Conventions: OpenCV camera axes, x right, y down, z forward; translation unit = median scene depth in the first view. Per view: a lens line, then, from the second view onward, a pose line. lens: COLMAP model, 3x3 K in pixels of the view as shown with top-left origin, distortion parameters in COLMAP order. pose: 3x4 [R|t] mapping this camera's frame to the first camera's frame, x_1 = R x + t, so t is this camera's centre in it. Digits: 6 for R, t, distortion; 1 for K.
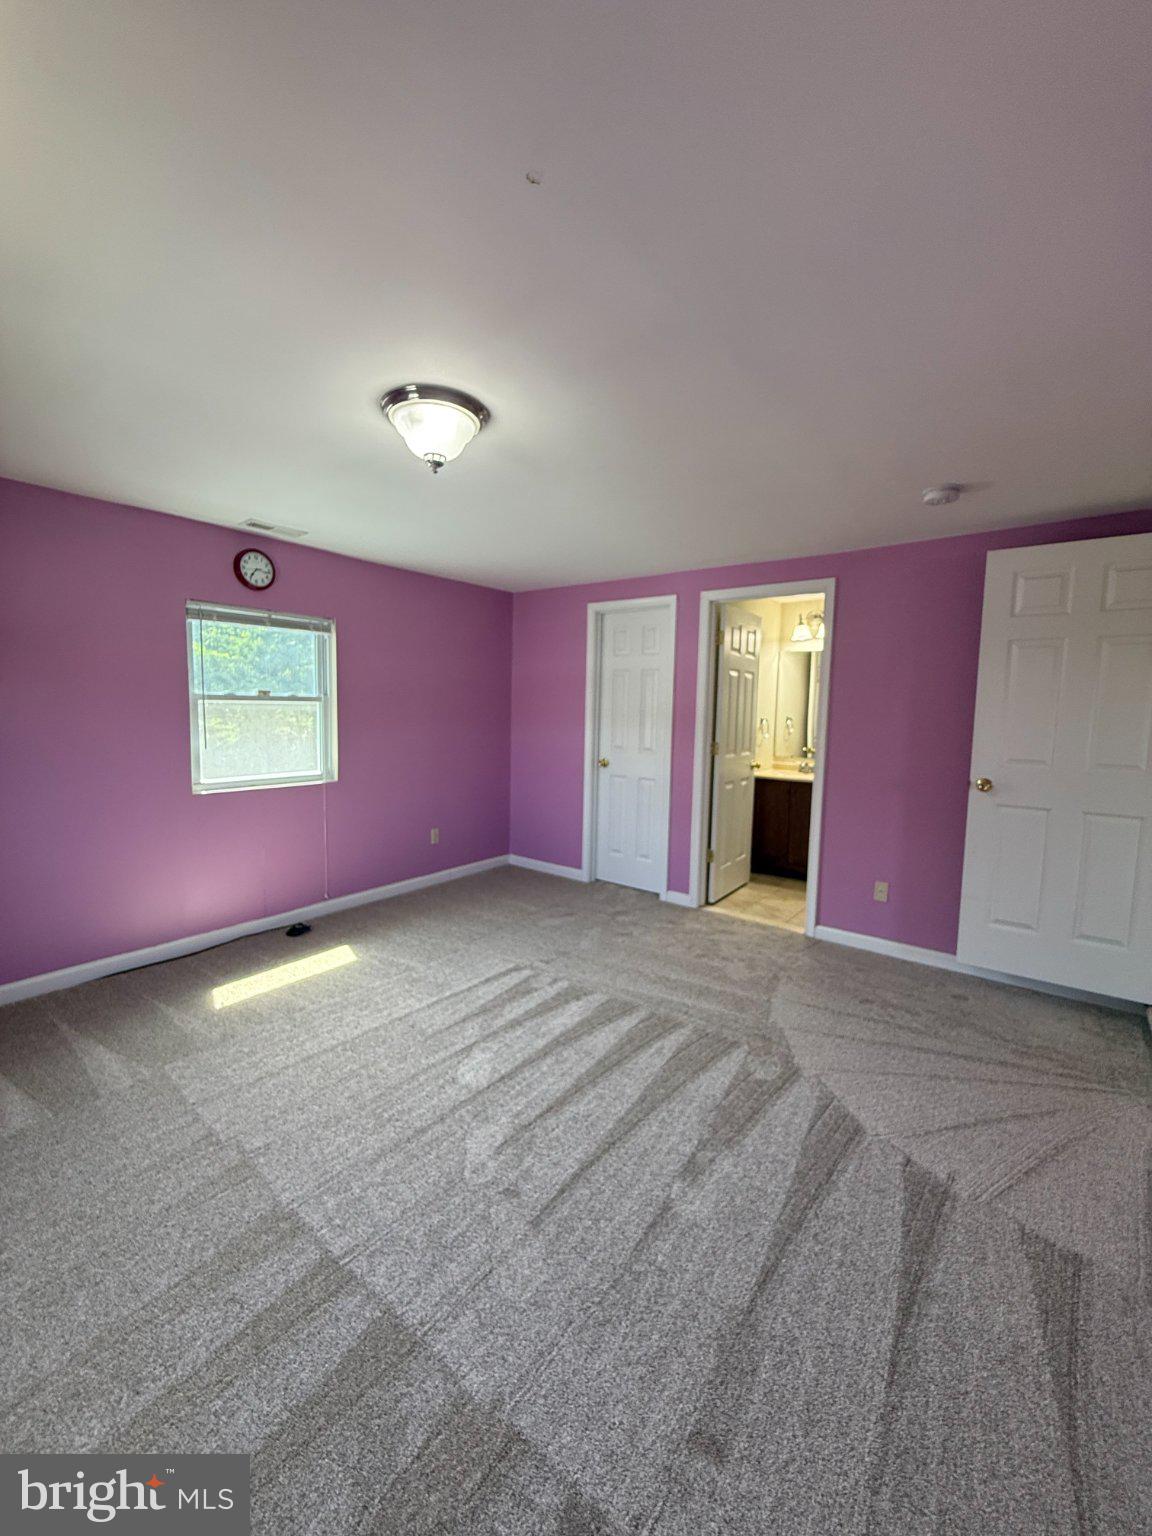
lens RADIAL K [[617.1, 0, 574.1], [0, 617.1, 765.3], [0, 0, 1]] dist [-0.001336, -0.000504]
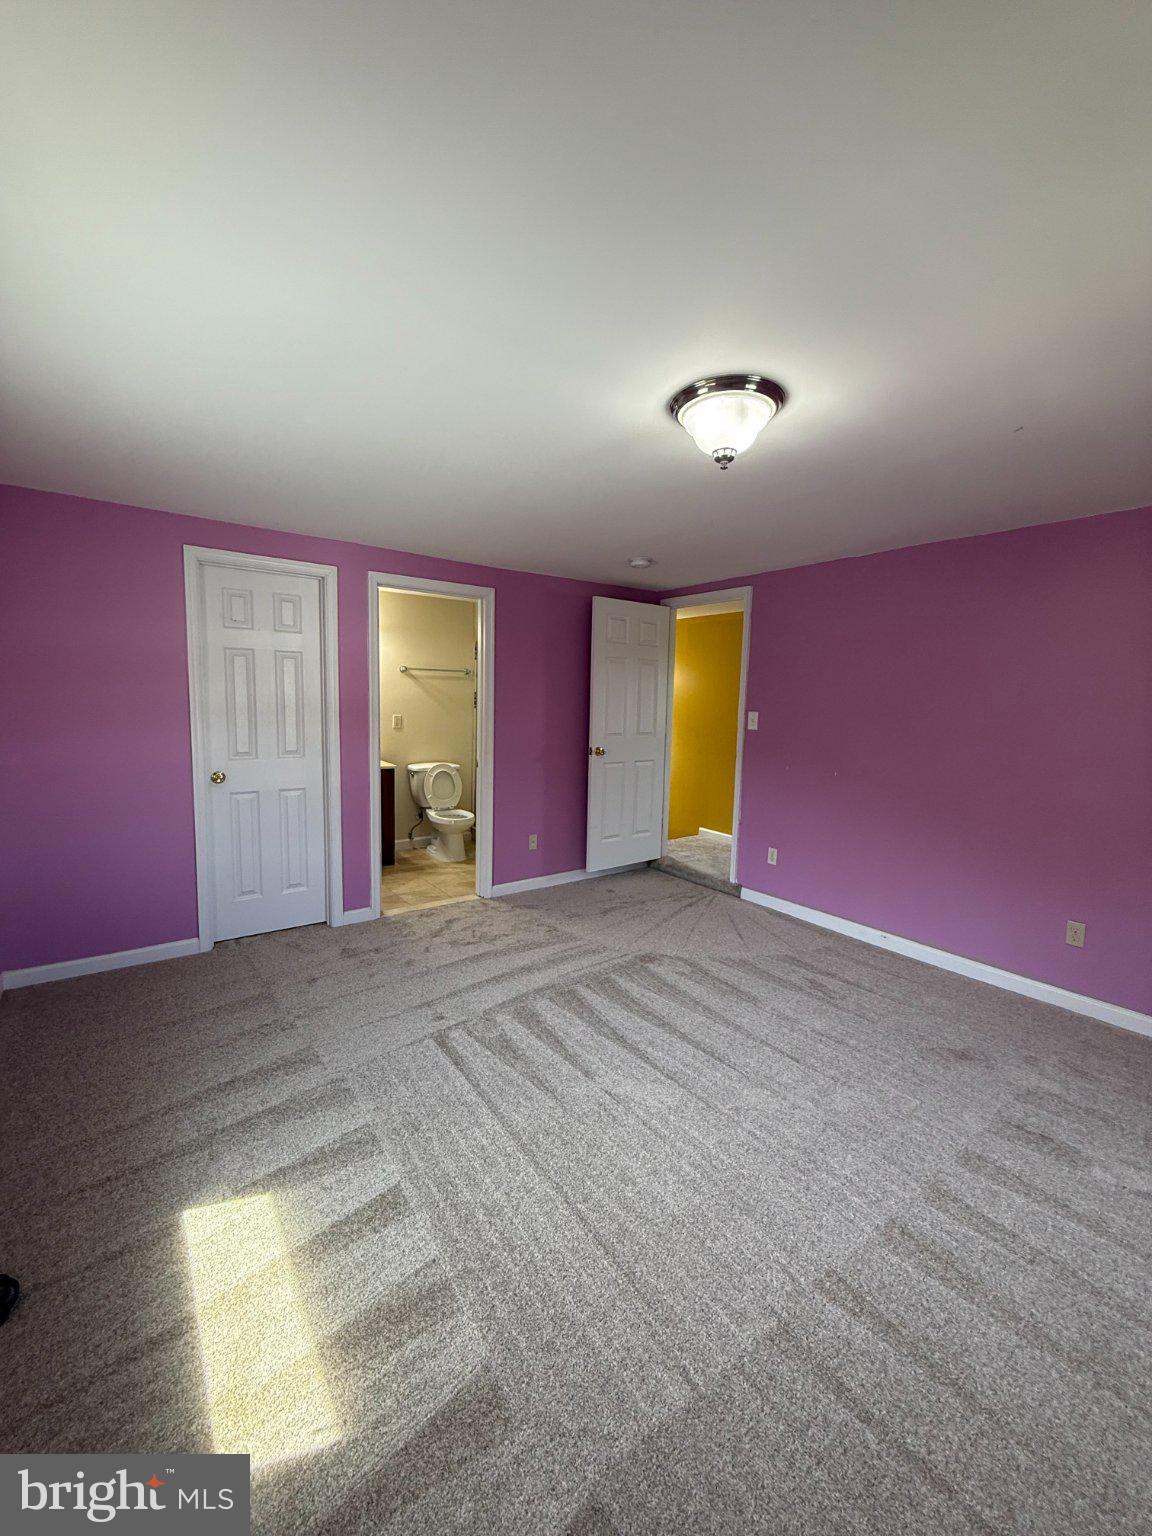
lens RADIAL K [[617.1, 0, 570.9], [0, 617.1, 766.5], [0, 0, 1]] dist [-0.001336, -0.000504]
pose [[0.279574, -0.118590, 0.952772, -0.787675], [0.078541, 0.991842, 0.100407, -0.085998], [-0.956906, 0.046761, 0.286607, 0.623951]]
